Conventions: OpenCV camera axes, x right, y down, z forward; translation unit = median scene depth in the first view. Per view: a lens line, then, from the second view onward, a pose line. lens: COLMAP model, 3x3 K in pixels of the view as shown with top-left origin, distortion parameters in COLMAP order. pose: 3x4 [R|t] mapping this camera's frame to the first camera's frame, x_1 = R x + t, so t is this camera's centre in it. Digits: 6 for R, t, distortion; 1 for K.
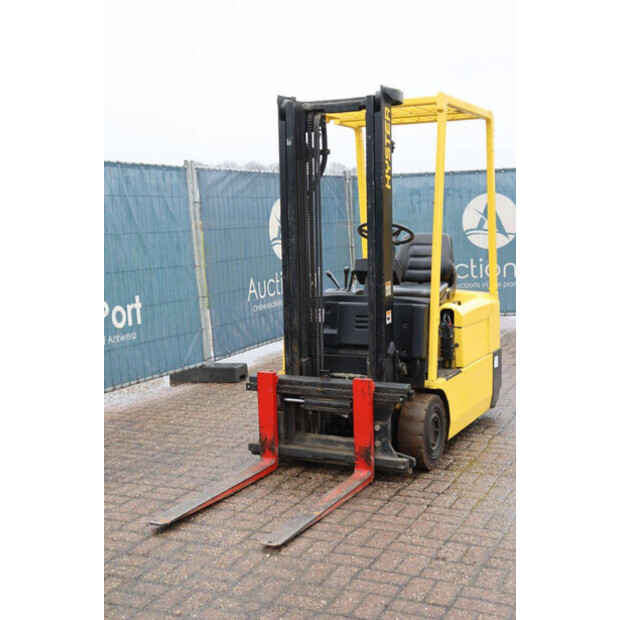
lens RADIAL K [[870.0, 0, 310.0], [0, 870.0, 310.0], [0, 0, 1]] dist [0.046671, 0.038051]
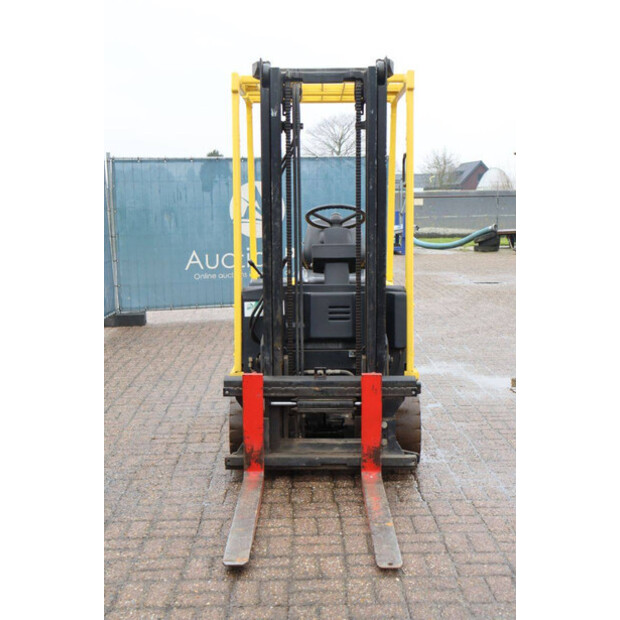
lens RADIAL K [[870.0, 0, 310.0], [0, 870.0, 310.0], [0, 0, 1]] dist [0.046671, 0.038051]
pose [[0.897721, -0.036487, 0.439050, -0.386097], [0.032508, 0.999334, 0.016580, -0.005941], [-0.439363, -0.000611, 0.898310, 0.188907]]
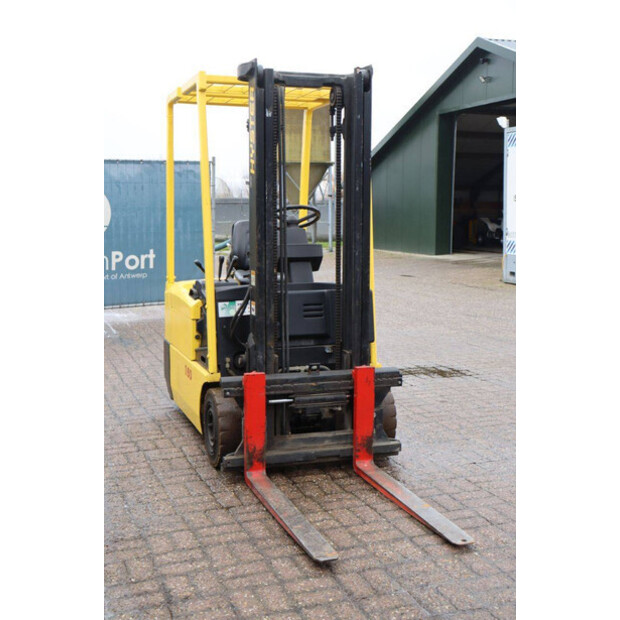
lens RADIAL K [[834.3, 0, 310.0], [0, 834.3, 310.0], [0, 0, 1]] dist [0.011686, 0.012451]
pose [[0.702699, -0.061268, 0.708845, -0.610792], [0.058201, 0.997896, 0.028555, -0.013379], [-0.709103, 0.021190, 0.704786, 0.371343]]
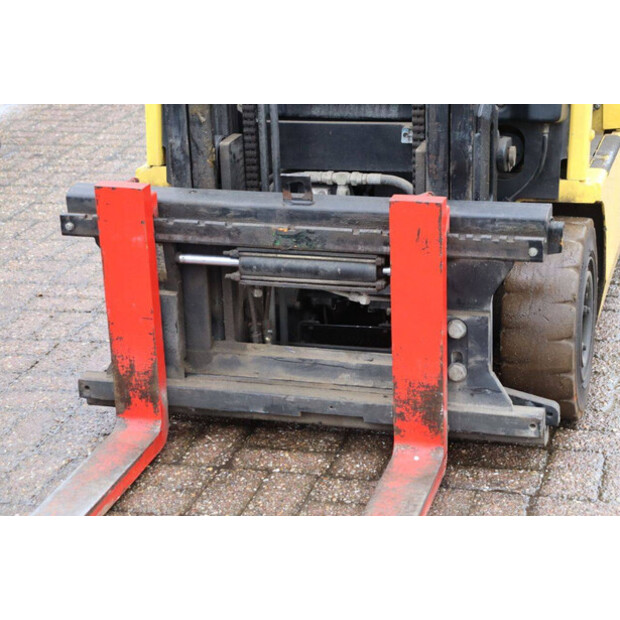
lens RADIAL K [[1442.2, 0, 321.1], [0, 1442.2, 310.6], [0, 0, 1]] dist [0.436152, 0.132180]
pose [[0.983255, -0.071020, 0.167825, -0.074013], [0.031506, 0.973314, 0.227303, -0.009044], [-0.179490, -0.218209, 0.959254, 0.425906]]
